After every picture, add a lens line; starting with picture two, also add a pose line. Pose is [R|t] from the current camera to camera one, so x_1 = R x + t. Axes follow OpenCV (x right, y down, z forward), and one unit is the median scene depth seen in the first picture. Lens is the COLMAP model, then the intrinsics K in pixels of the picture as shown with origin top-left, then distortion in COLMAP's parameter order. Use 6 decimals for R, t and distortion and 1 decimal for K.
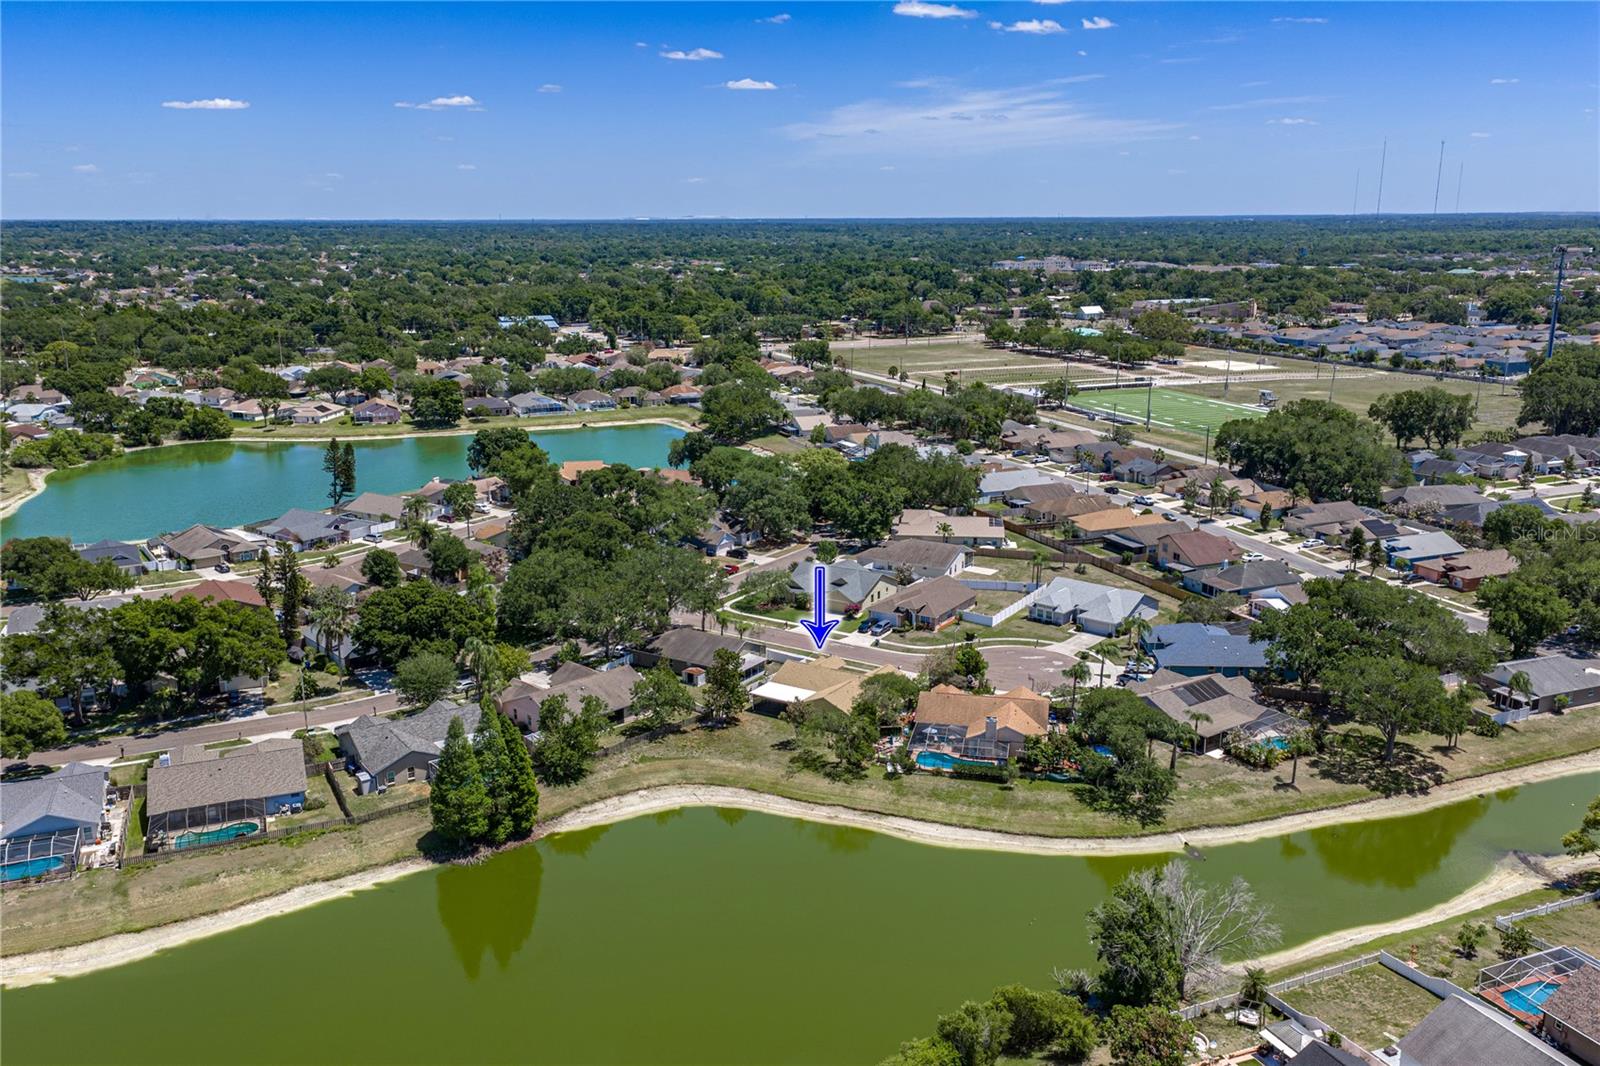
lens RADIAL K [[1375.9, 0, 800.0], [0, 1375.9, 533.0], [0, 0, 1]] dist [0.024463, 0.003872]
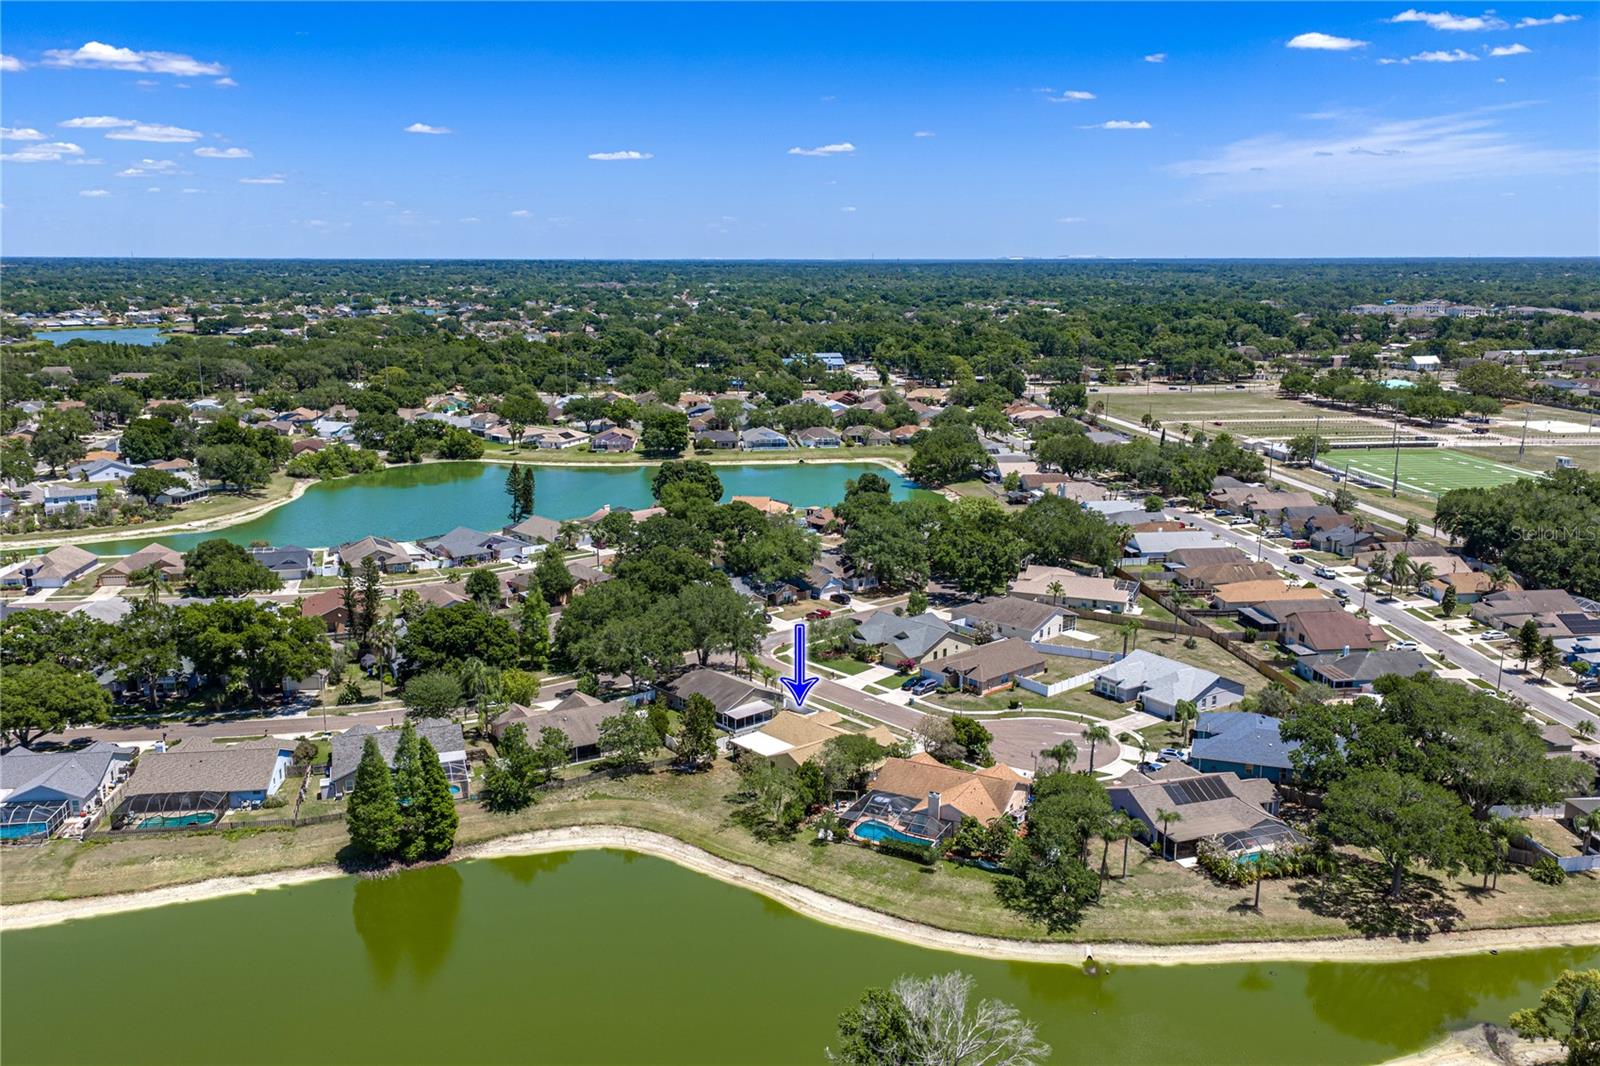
lens RADIAL K [[1375.9, 0, 800.0], [0, 1375.9, 533.0], [0, 0, 1]] dist [0.024463, 0.003872]
pose [[0.959188, 0.059393, -0.276462, 0.223864], [-0.066917, 0.997599, -0.017853, -0.014078], [0.274738, 0.035624, 0.960859, 0.053710]]
